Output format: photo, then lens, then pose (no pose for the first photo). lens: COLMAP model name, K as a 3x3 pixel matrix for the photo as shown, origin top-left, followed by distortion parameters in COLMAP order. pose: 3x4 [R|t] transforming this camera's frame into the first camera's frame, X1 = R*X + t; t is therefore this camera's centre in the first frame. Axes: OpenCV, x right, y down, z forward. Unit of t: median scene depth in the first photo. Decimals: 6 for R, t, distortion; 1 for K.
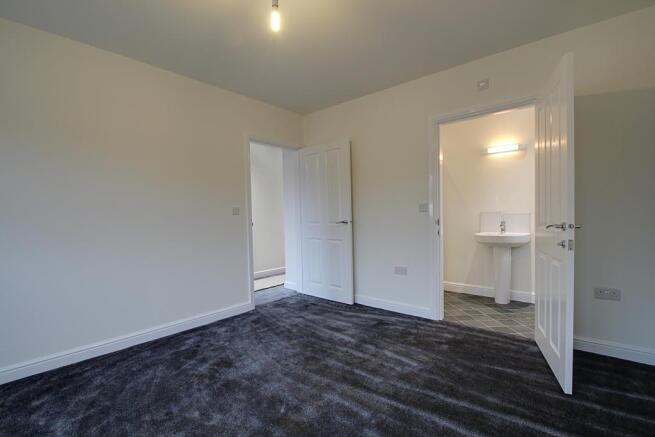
lens RADIAL K [[305.8, 0, 322.7], [0, 305.8, 225.5], [0, 0, 1]] dist [0.016876, -0.020620]
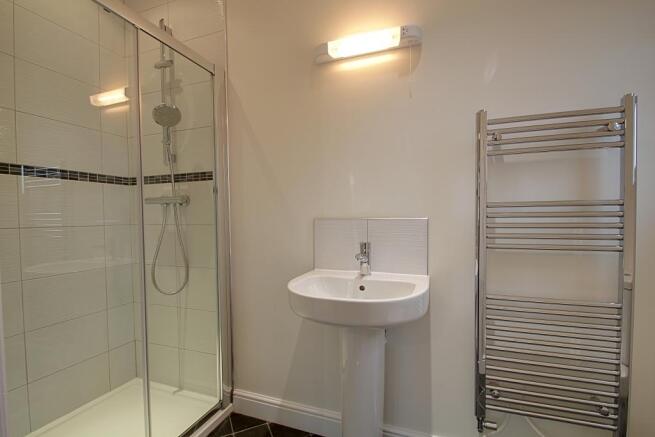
lens RADIAL K [[305.8, 0, 322.7], [0, 305.8, 225.5], [0, 0, 1]] dist [0.016876, -0.020620]
pose [[0.930411, -0.004959, 0.366483, 0.408616], [0.005700, 0.999983, -0.000940, -0.033565], [-0.366473, 0.002963, 0.930424, 0.681359]]
